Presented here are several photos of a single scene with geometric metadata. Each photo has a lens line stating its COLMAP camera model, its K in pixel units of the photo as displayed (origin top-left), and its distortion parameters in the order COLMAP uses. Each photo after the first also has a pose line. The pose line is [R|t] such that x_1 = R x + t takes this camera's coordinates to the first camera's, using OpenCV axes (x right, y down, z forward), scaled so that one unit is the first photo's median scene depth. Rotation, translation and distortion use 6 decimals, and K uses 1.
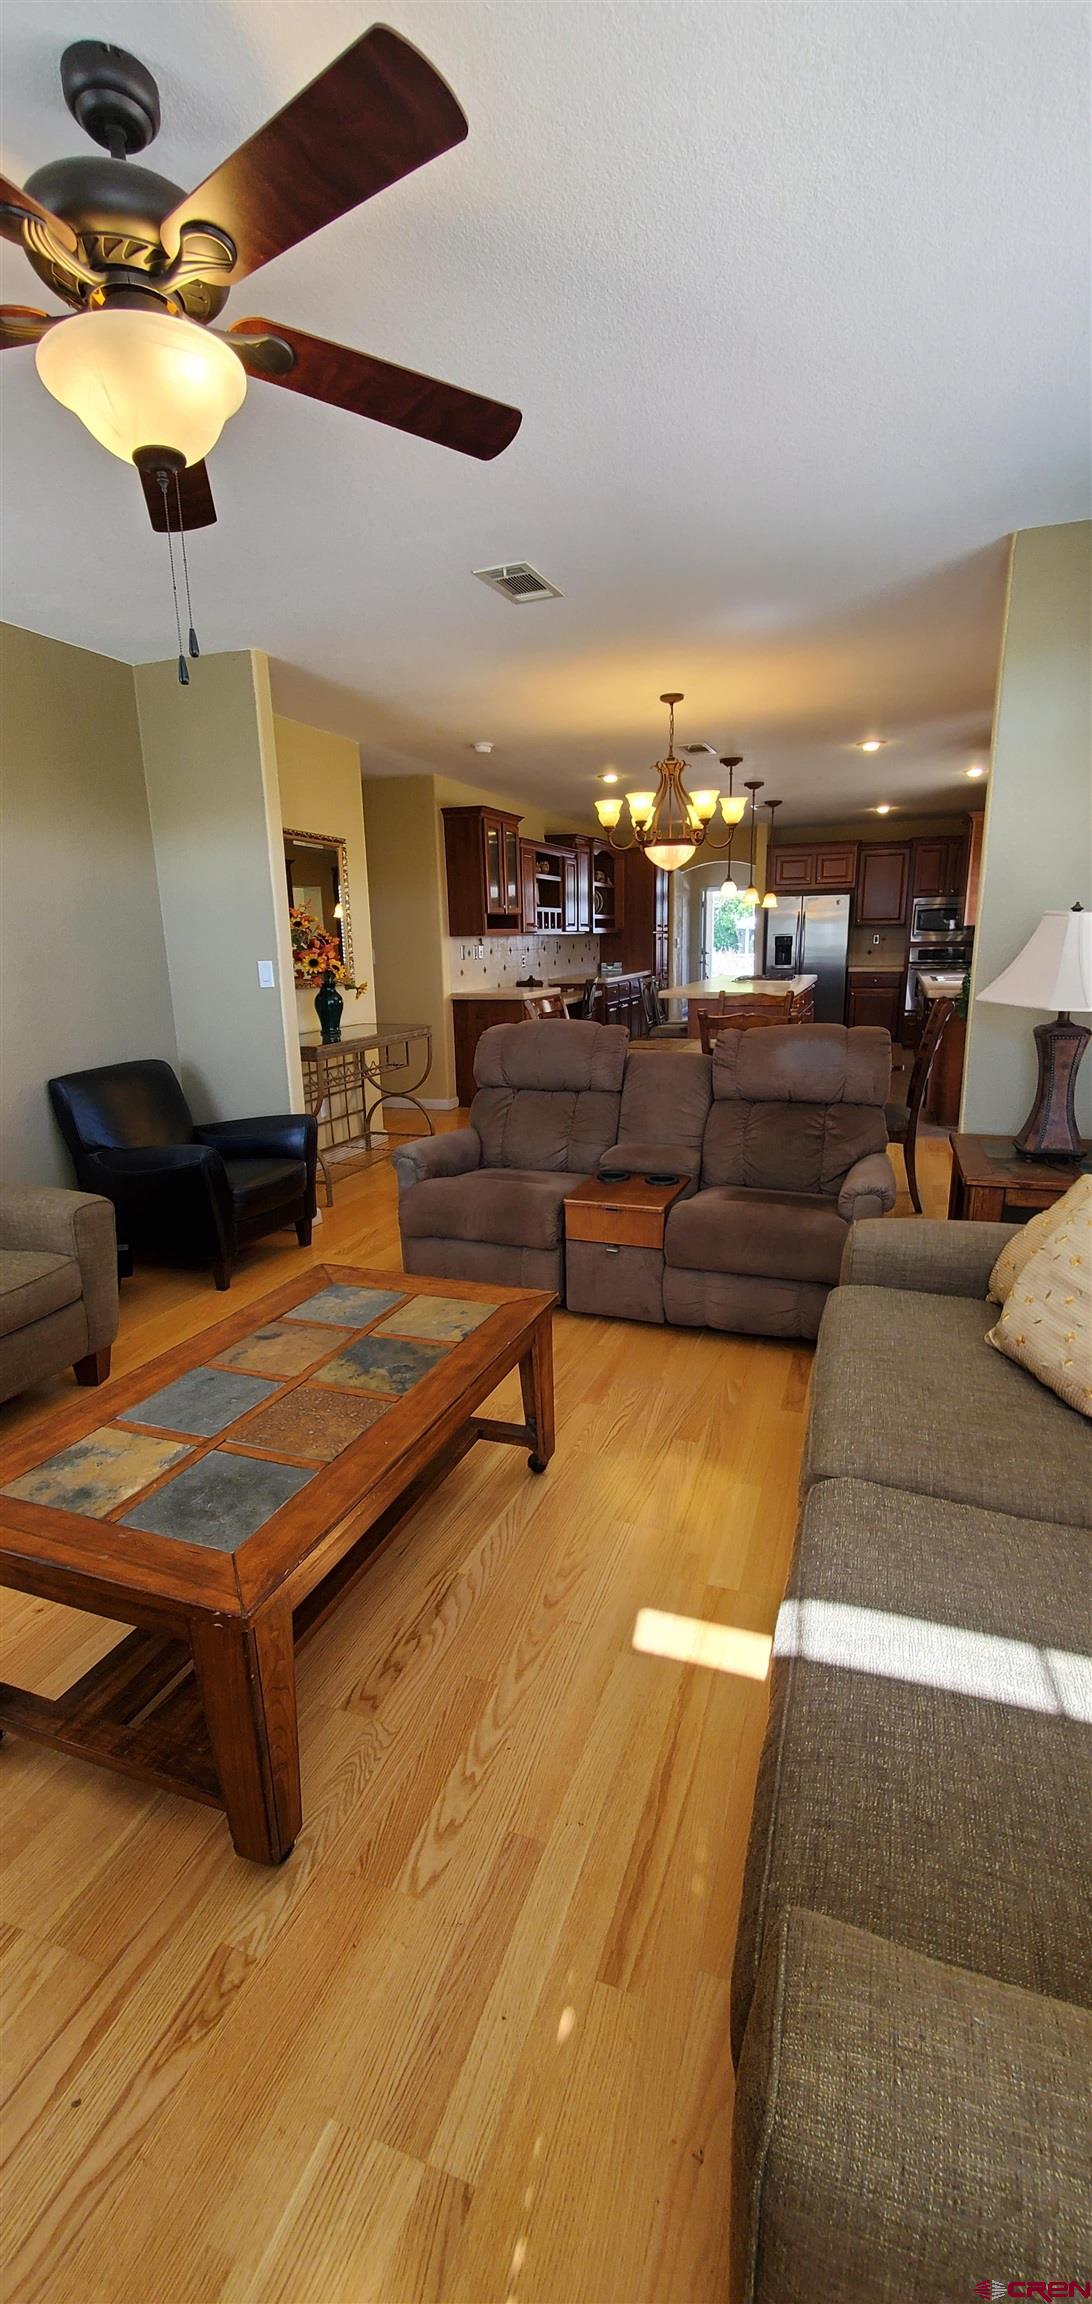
lens RADIAL K [[919.8, 0, 552.3], [0, 919.8, 1164.1], [0, 0, 1]] dist [0.003633, -0.001898]
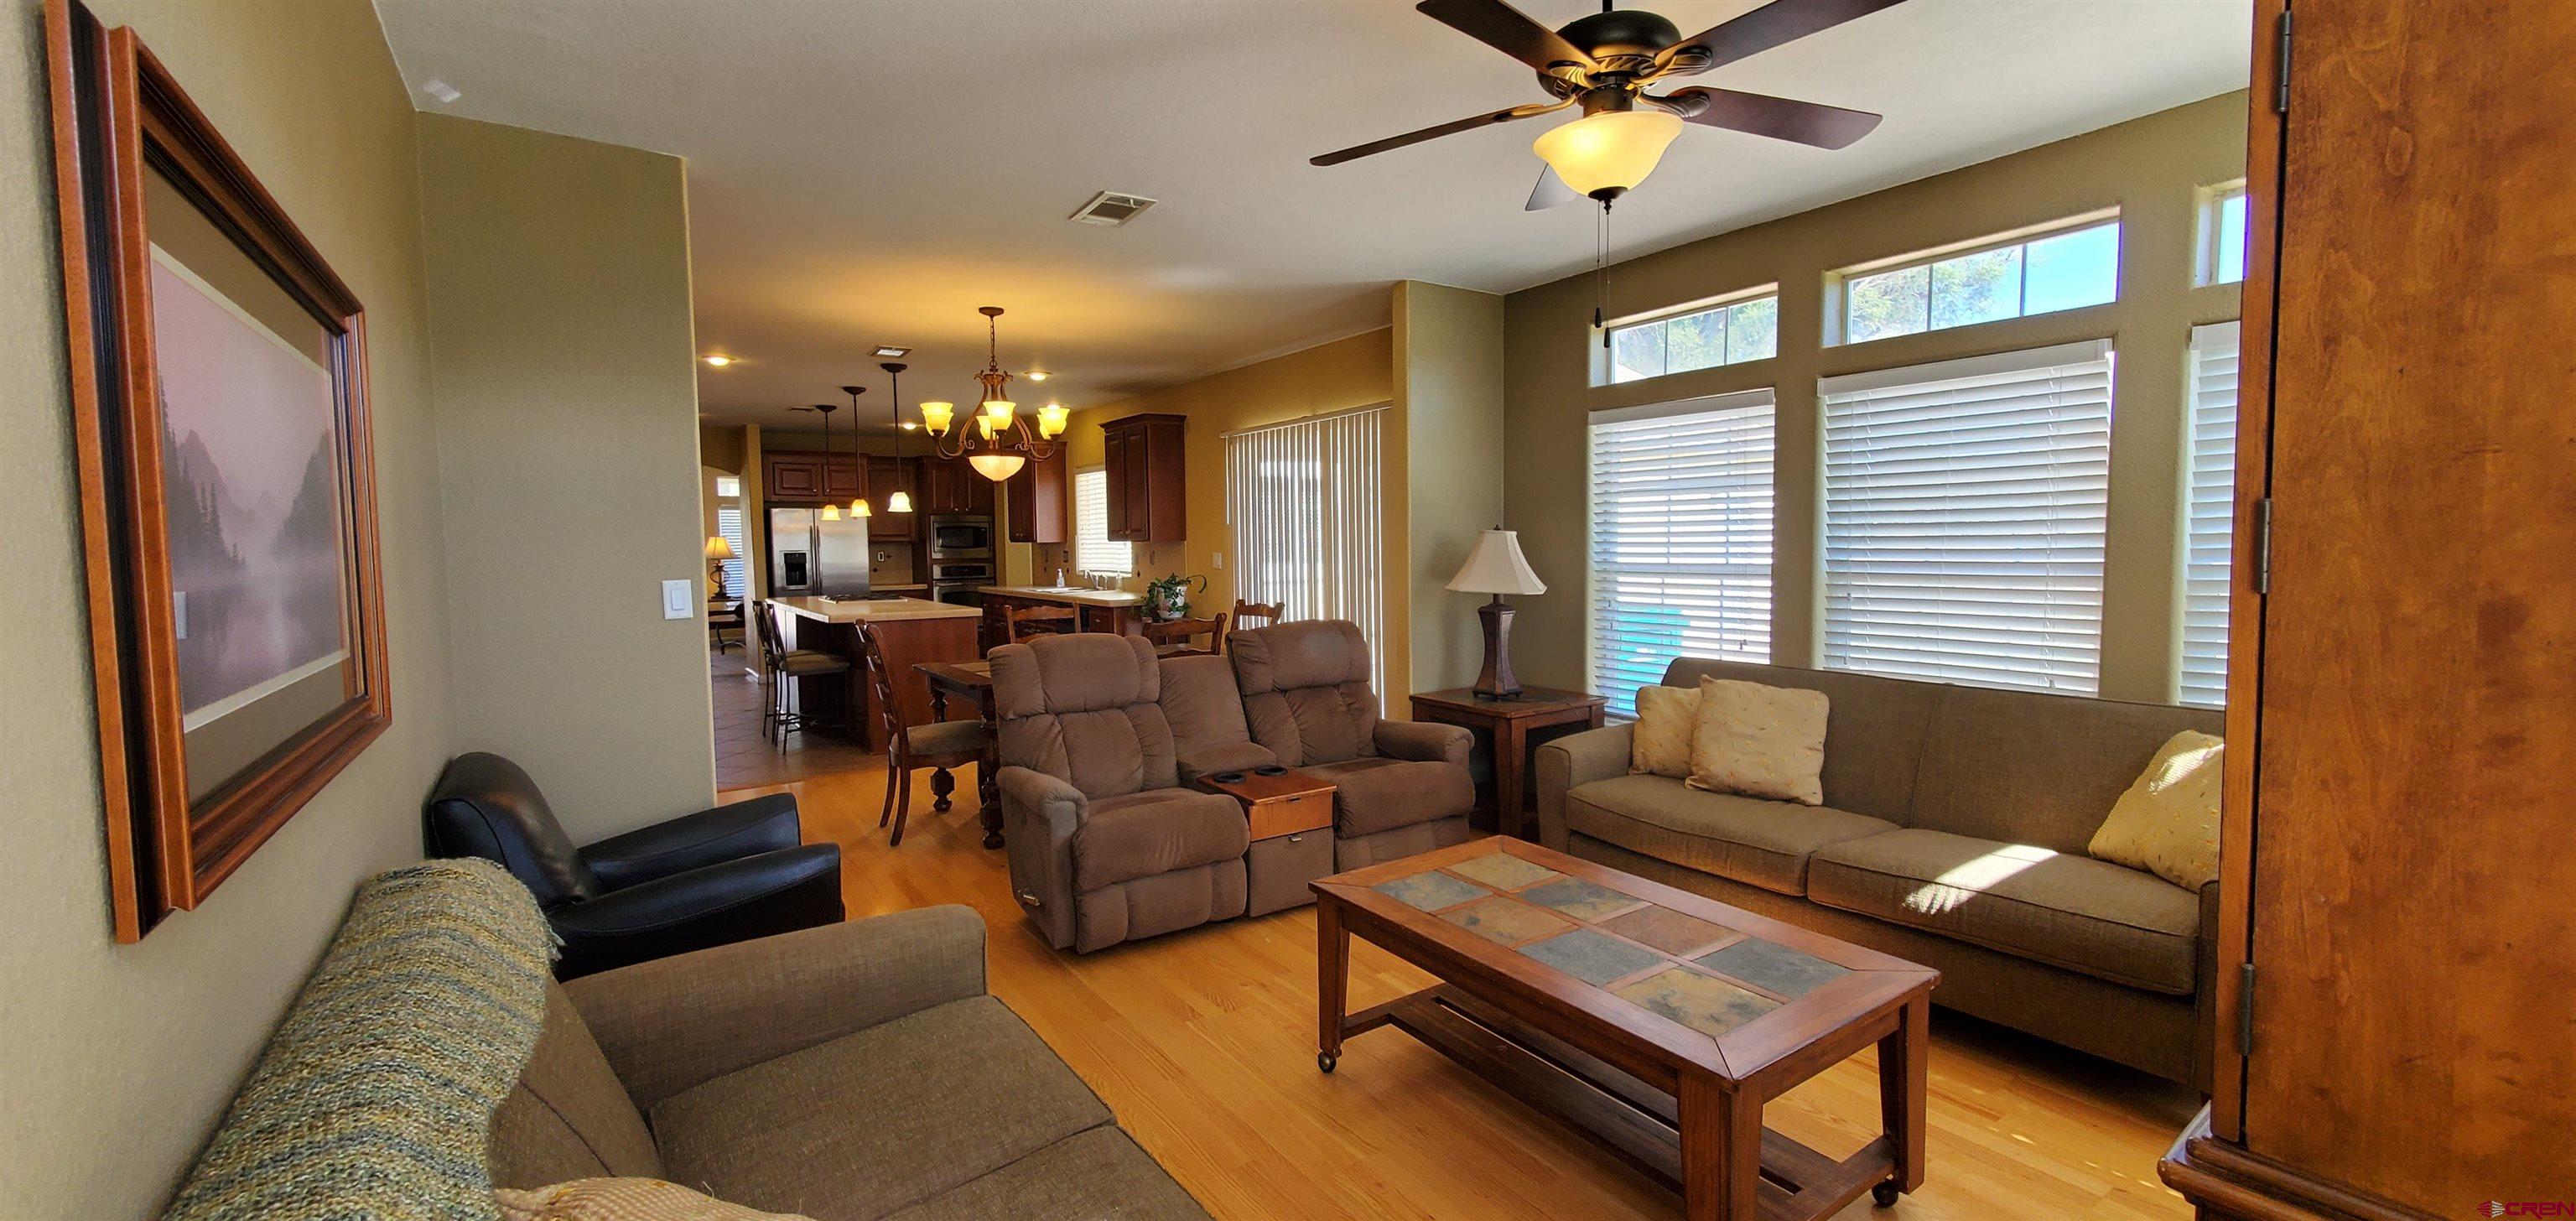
lens RADIAL K [[1028.4, 0, 1297.8], [0, 1028.4, 609.1], [0, 0, 1]] dist [0.003633, -0.001898]
pose [[0.579876, -0.044066, 0.813512, -0.789757], [0.198187, 0.976171, -0.088391, -0.052014], [-0.790231, 0.212483, 0.574791, 0.252369]]
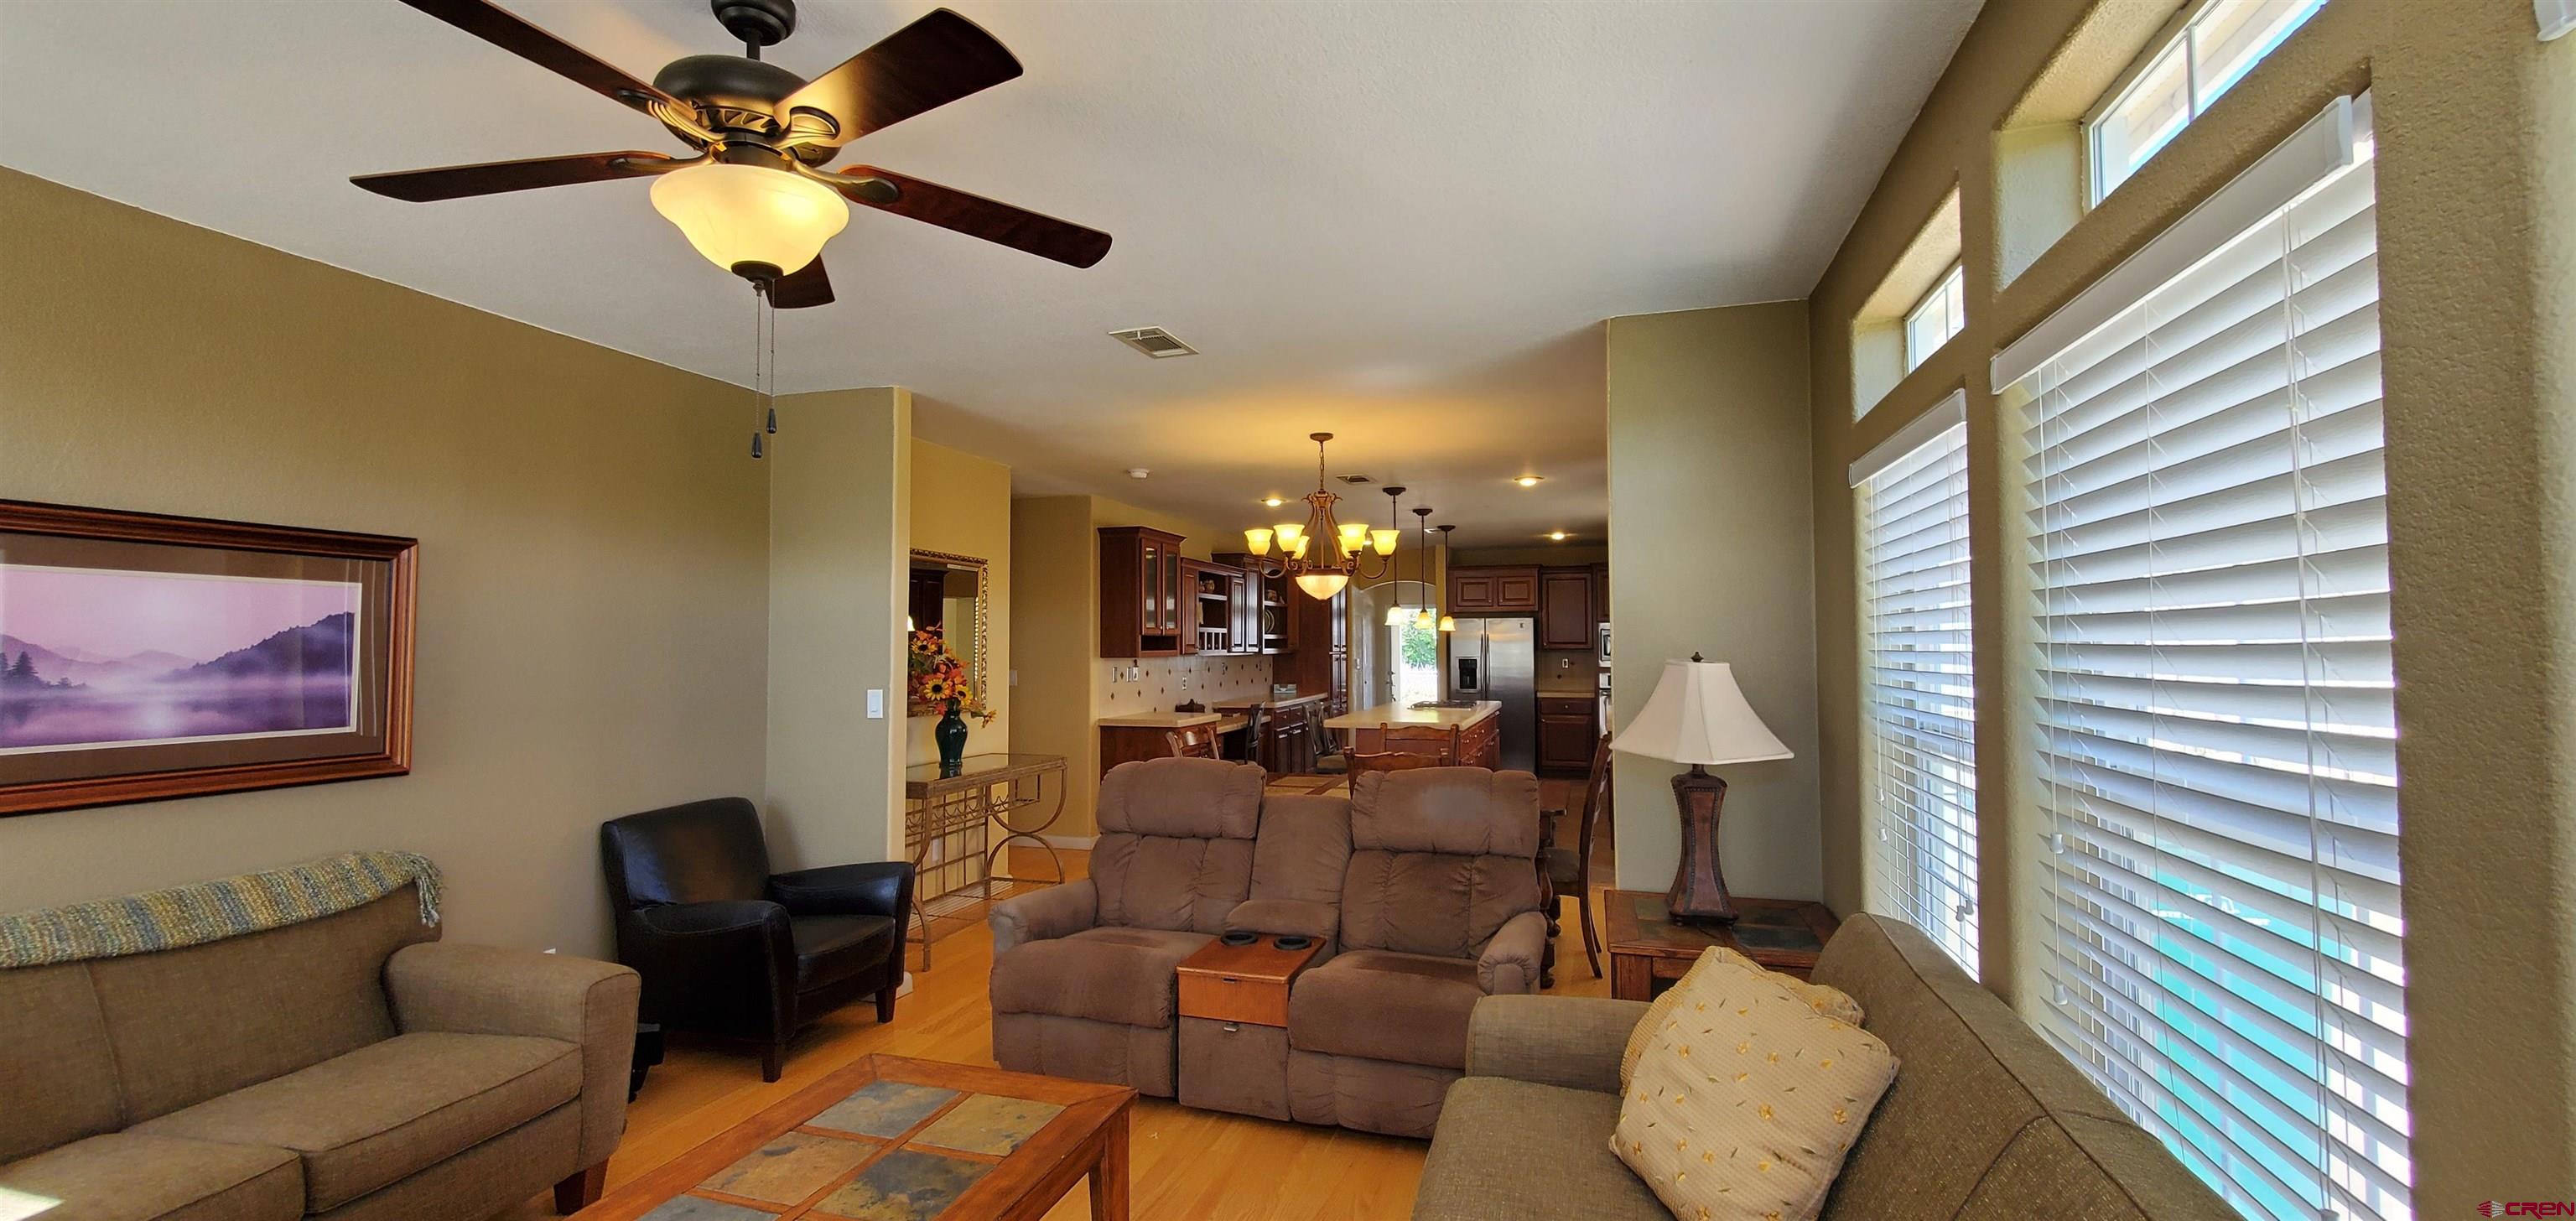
lens RADIAL K [[1028.4, 0, 1297.8], [0, 1028.4, 609.1], [0, 0, 1]] dist [0.003633, -0.001898]
pose [[0.998314, 0.016907, 0.055526, 0.061671], [-0.000855, 0.960820, -0.277170, -0.016651], [-0.058036, 0.276656, 0.959215, -0.039600]]
